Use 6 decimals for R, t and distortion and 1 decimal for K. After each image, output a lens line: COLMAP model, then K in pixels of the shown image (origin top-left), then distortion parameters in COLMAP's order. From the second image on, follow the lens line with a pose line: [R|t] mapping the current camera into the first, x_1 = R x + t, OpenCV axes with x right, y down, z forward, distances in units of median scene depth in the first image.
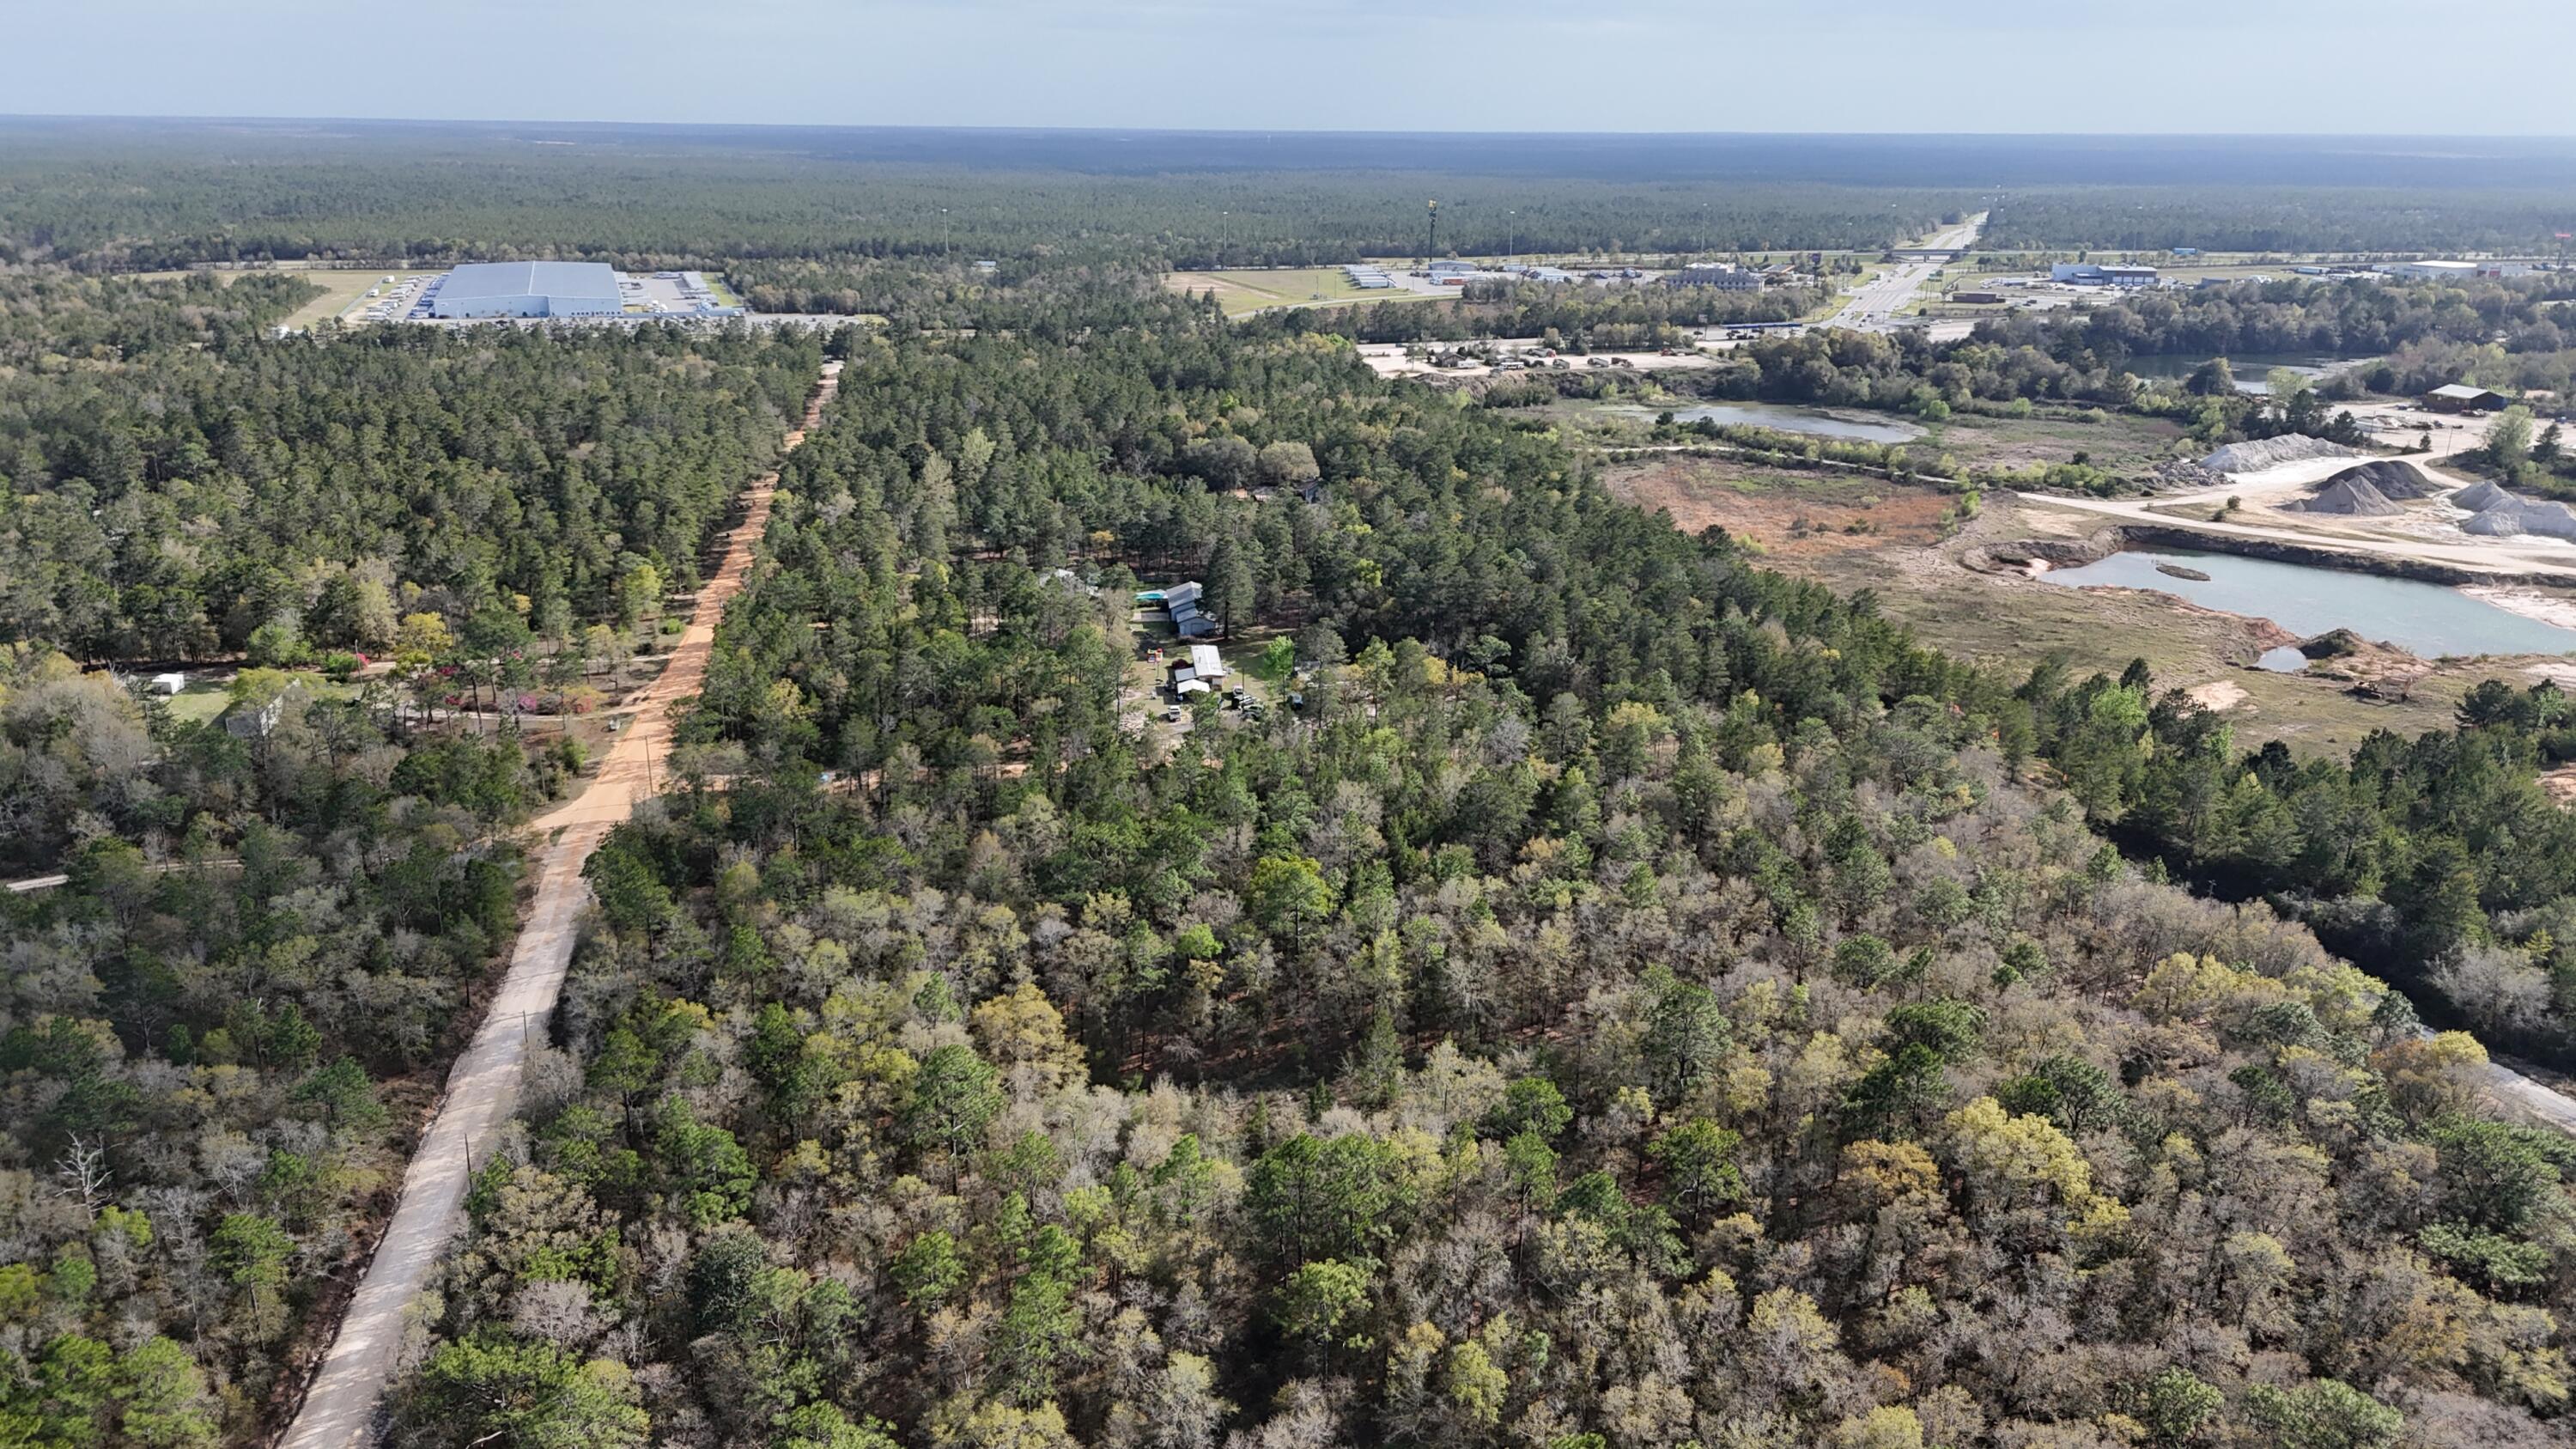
lens RADIAL K [[1890.1, 0, 1287.3], [0, 1890.1, 746.4], [0, 0, 1]] dist [0.063717, -0.059020]
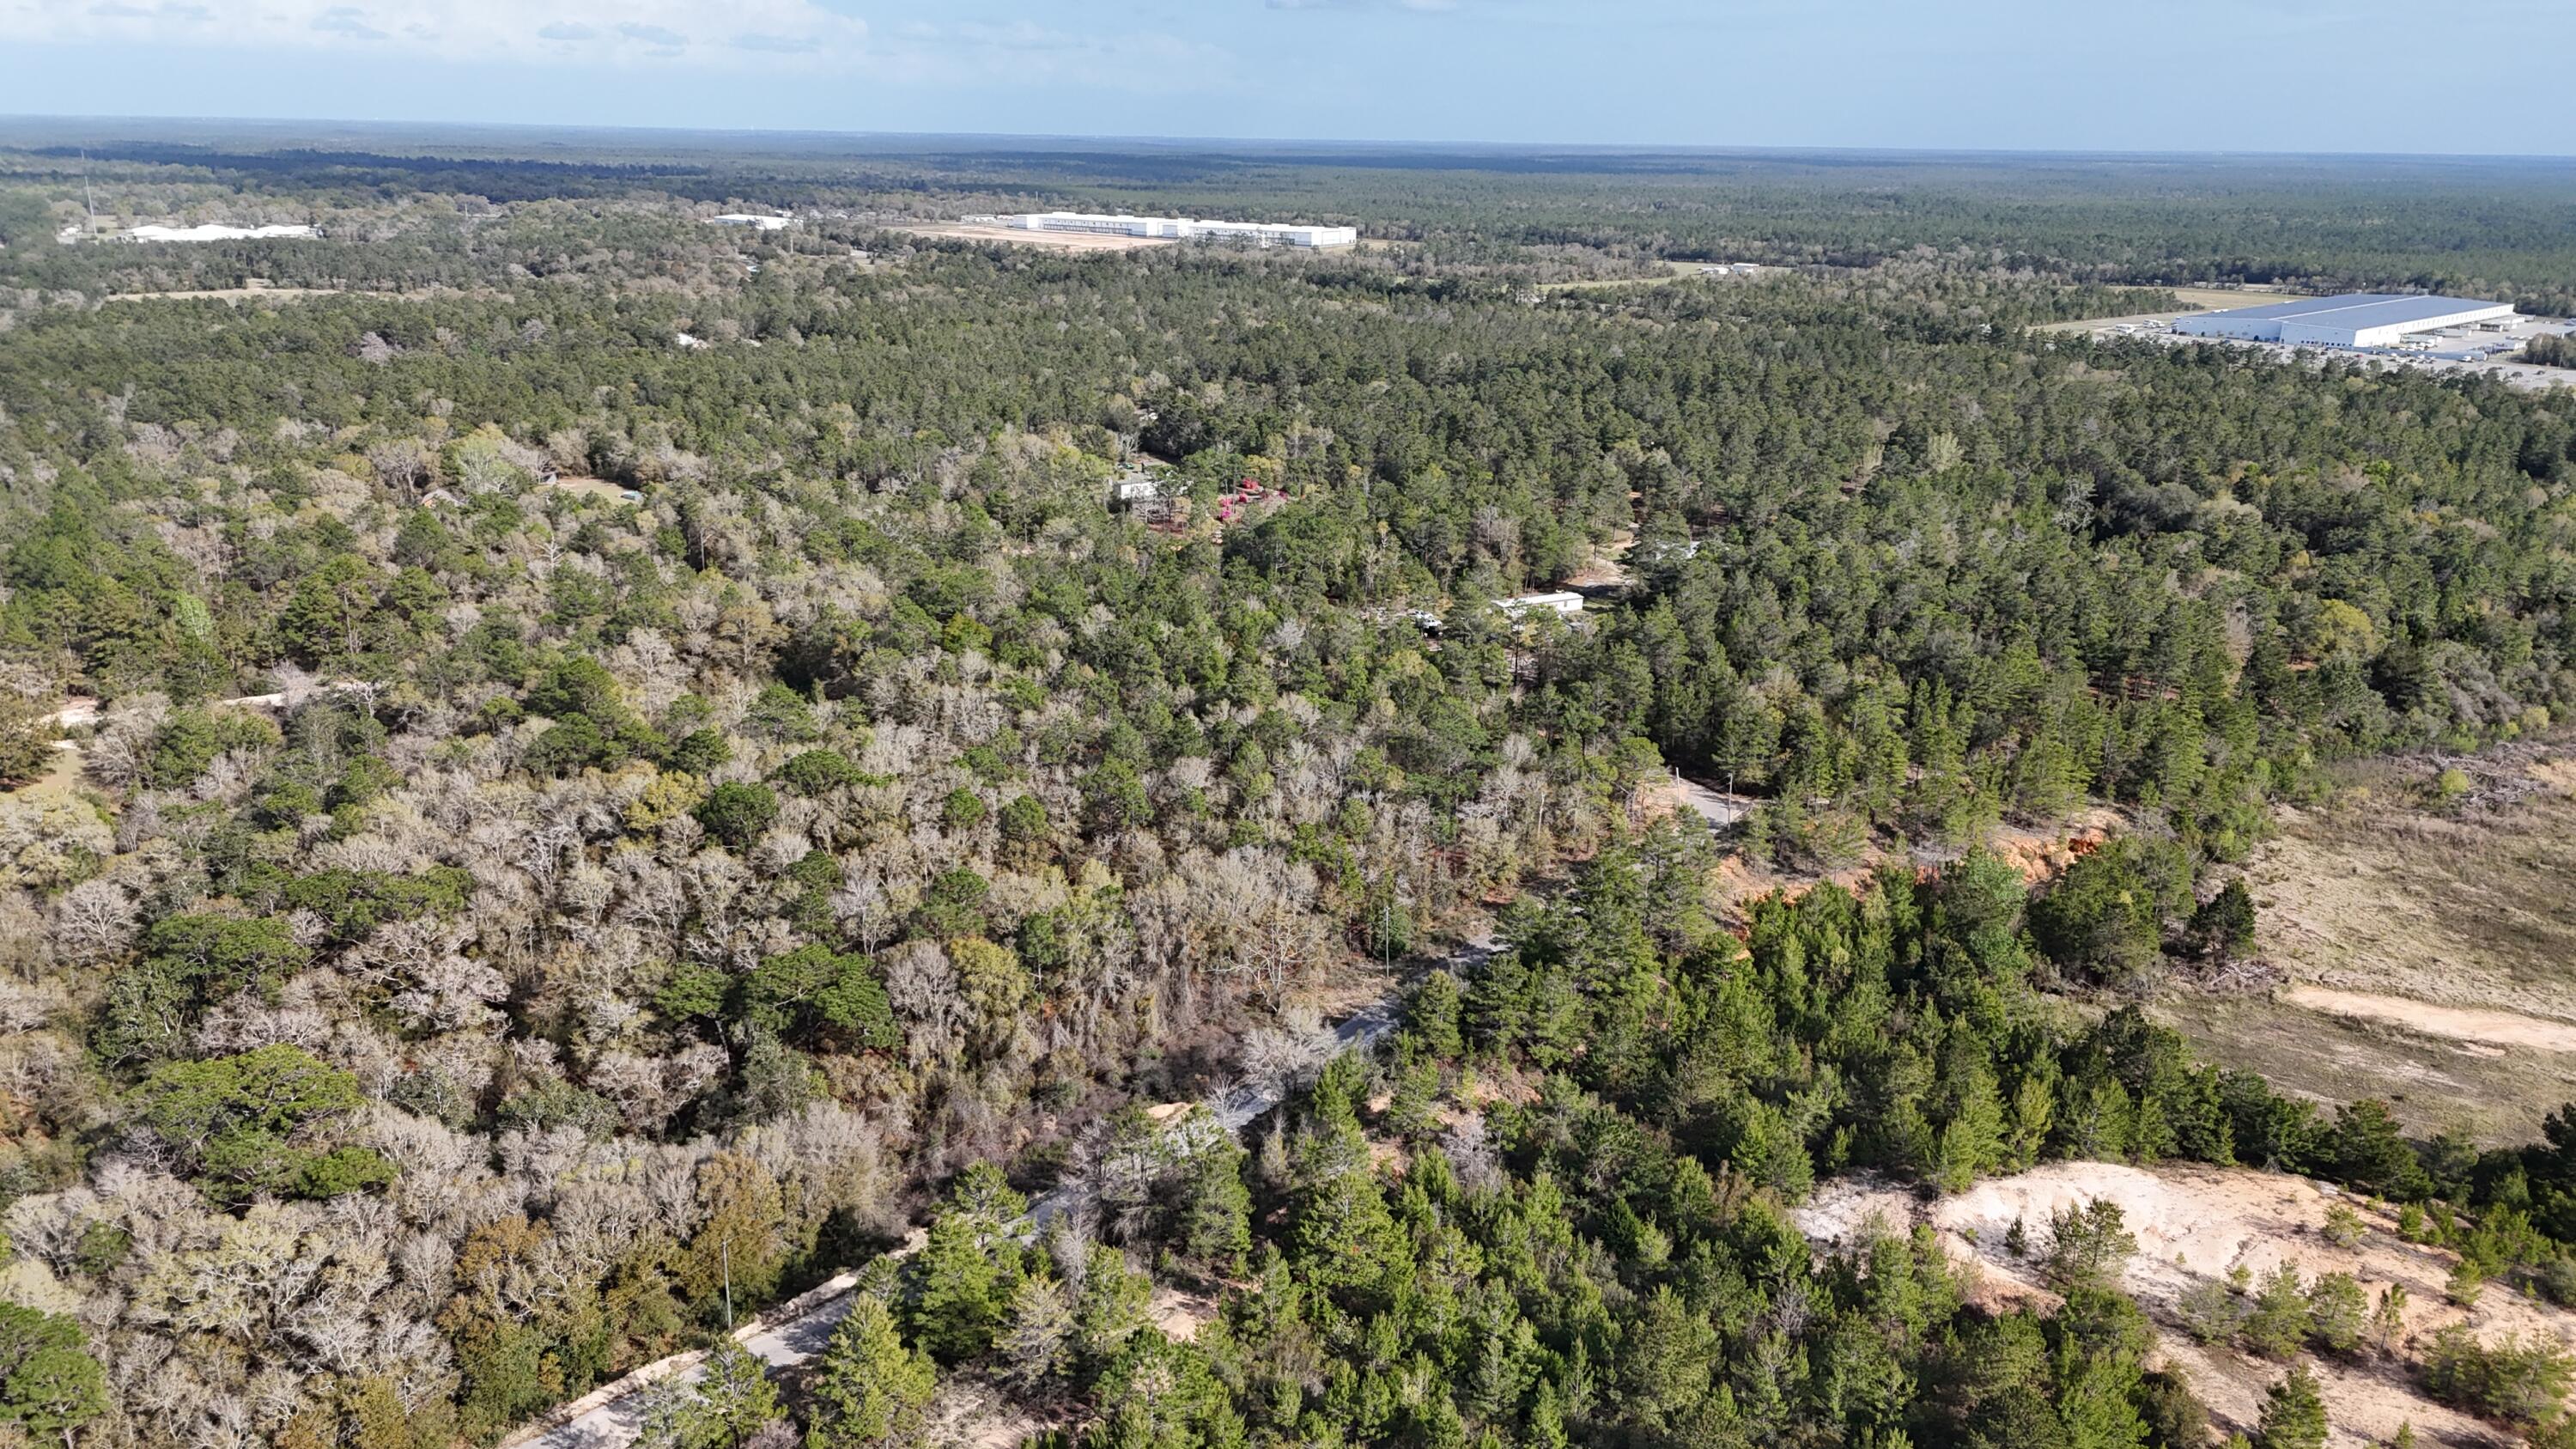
lens RADIAL K [[1890.1, 0, 1303.0], [0, 1890.1, 707.3], [0, 0, 1]] dist [0.063717, -0.059020]
pose [[0.406276, 0.262576, -0.875211, 0.365194], [-0.296823, 0.943803, 0.145368, -0.042647], [0.864197, 0.200723, 0.461383, 0.147903]]
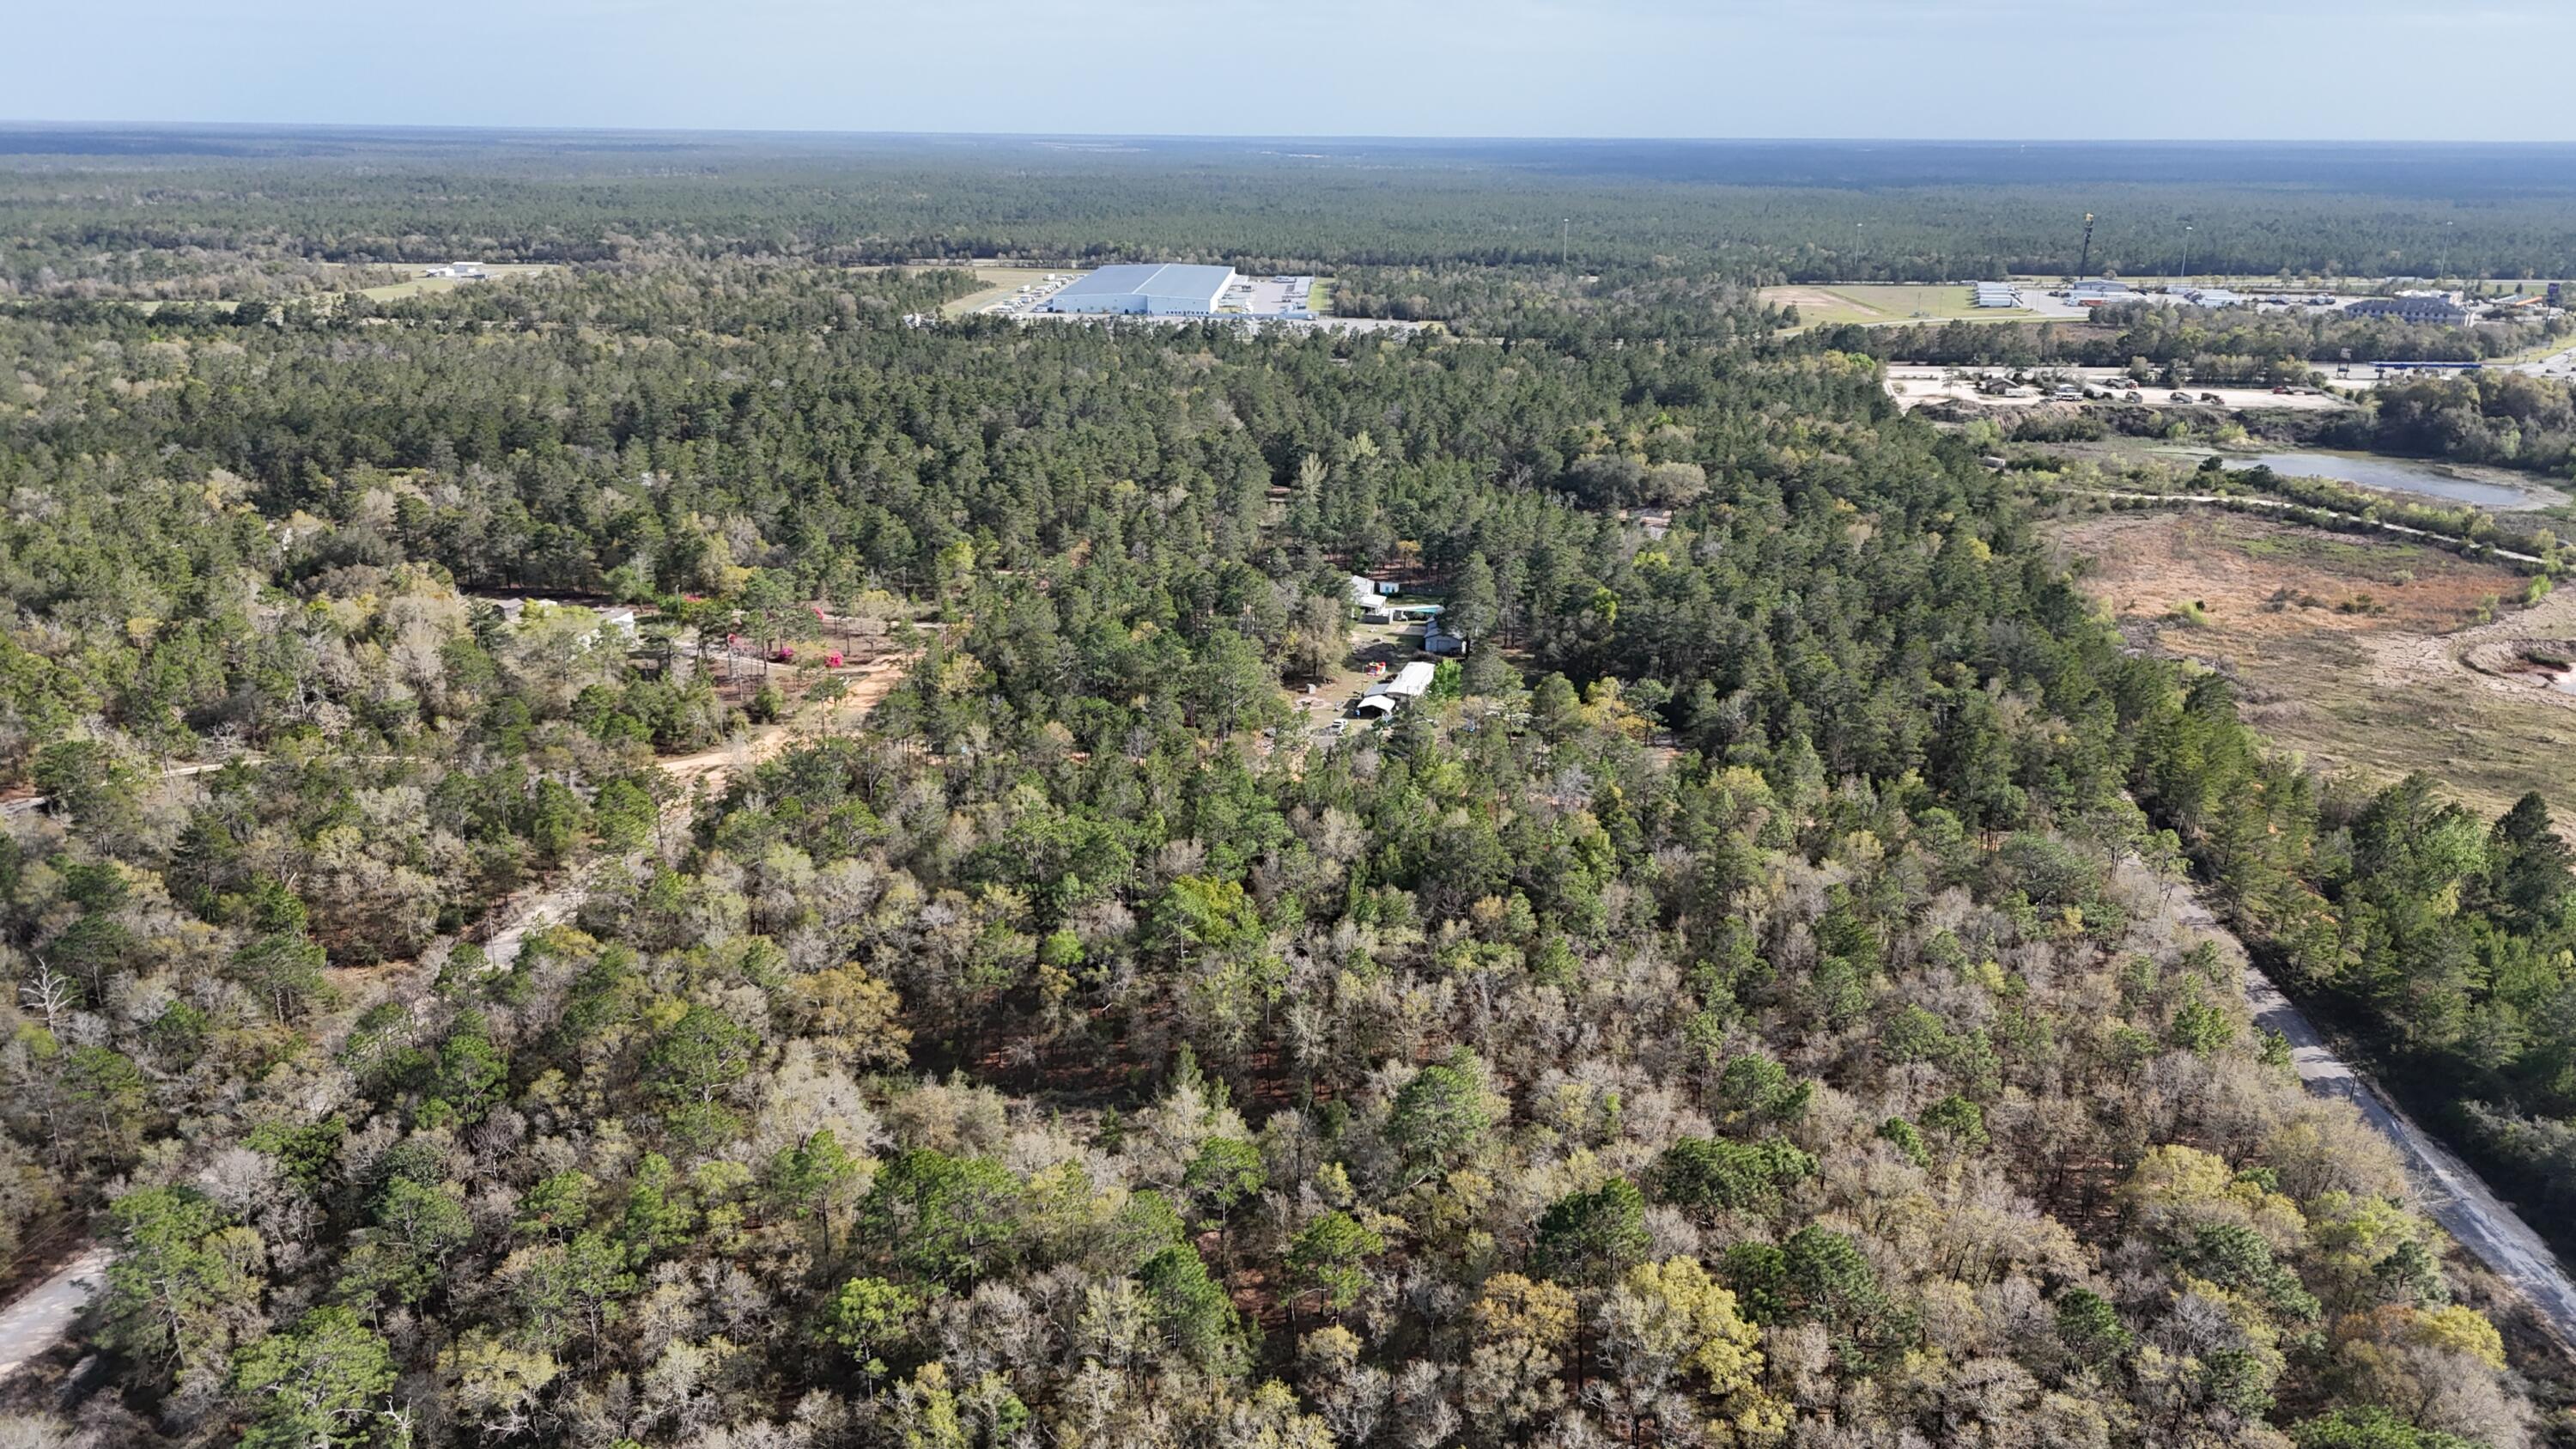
lens RADIAL K [[1890.1, 0, 1279.7], [0, 1890.1, 738.6], [0, 0, 1]] dist [0.063717, -0.059020]
pose [[0.930498, 0.111353, -0.348962, 0.093809], [-0.114605, 0.993346, 0.011383, -0.007035], [0.347907, 0.029401, 0.937068, 0.026606]]
